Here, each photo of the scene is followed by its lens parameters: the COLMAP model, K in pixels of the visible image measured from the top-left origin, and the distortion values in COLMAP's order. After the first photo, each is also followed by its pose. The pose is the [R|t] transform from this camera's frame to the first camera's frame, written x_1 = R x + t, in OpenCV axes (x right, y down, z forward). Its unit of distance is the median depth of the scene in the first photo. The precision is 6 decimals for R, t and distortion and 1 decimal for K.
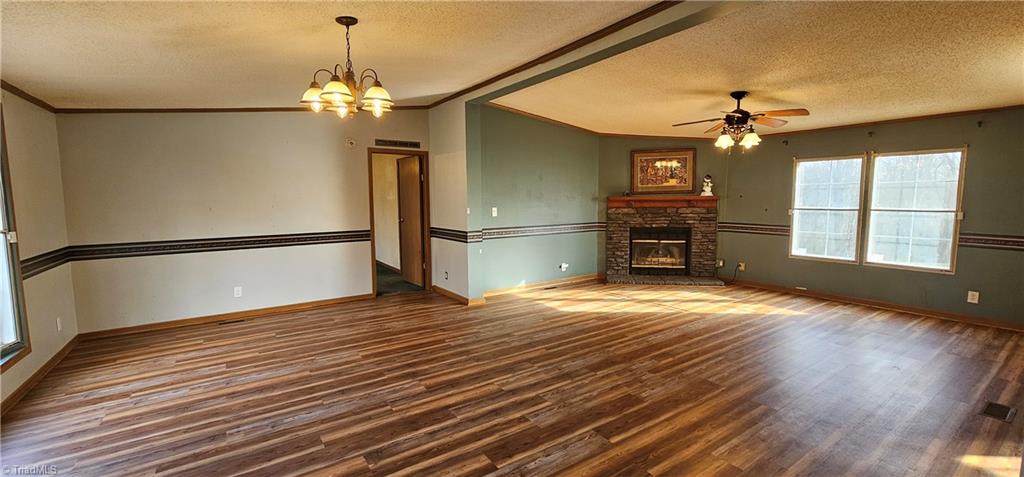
lens RADIAL K [[417.6, 0, 512.0], [0, 417.6, 238.5], [0, 0, 1]] dist [-0.000582, -0.000058]
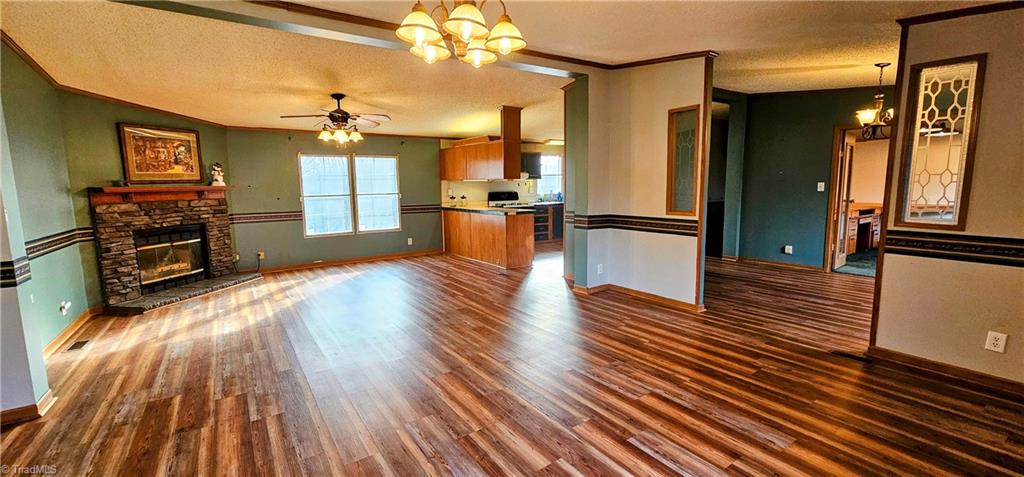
lens RADIAL K [[417.6, 0, 512.0], [0, 417.6, 238.5], [0, 0, 1]] dist [-0.000582, -0.000058]
pose [[0.002555, -0.123476, 0.992344, -0.437000], [0.117476, 0.985513, 0.122324, -0.025305], [-0.993072, 0.116264, 0.017024, 0.358396]]
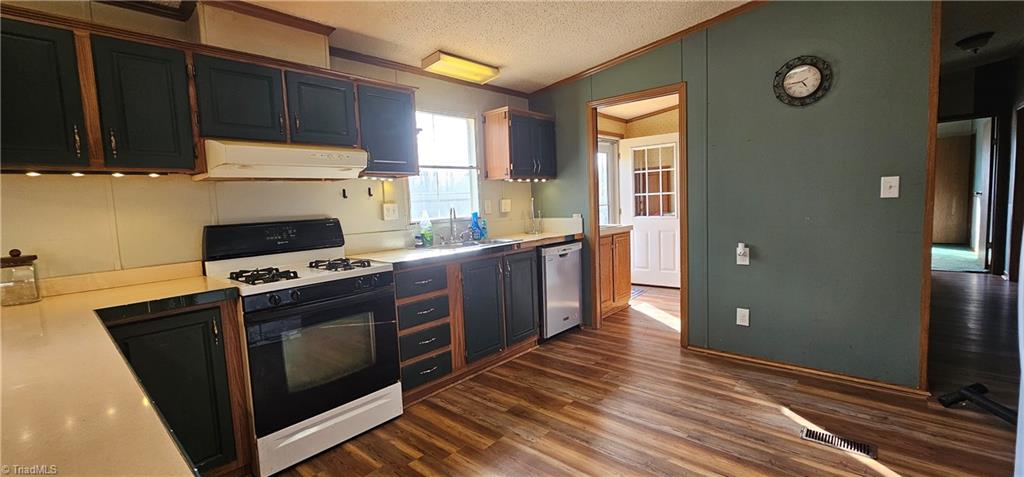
lens RADIAL K [[418.0, 0, 534.7], [0, 418.0, 237.7], [0, 0, 1]] dist [0.000195, -0.000001]
pose [[-0.282873, -0.078208, 0.955964, 0.500865], [0.139037, 0.982800, 0.121546, -0.010670], [-0.949027, 0.167297, -0.267133, 0.275396]]
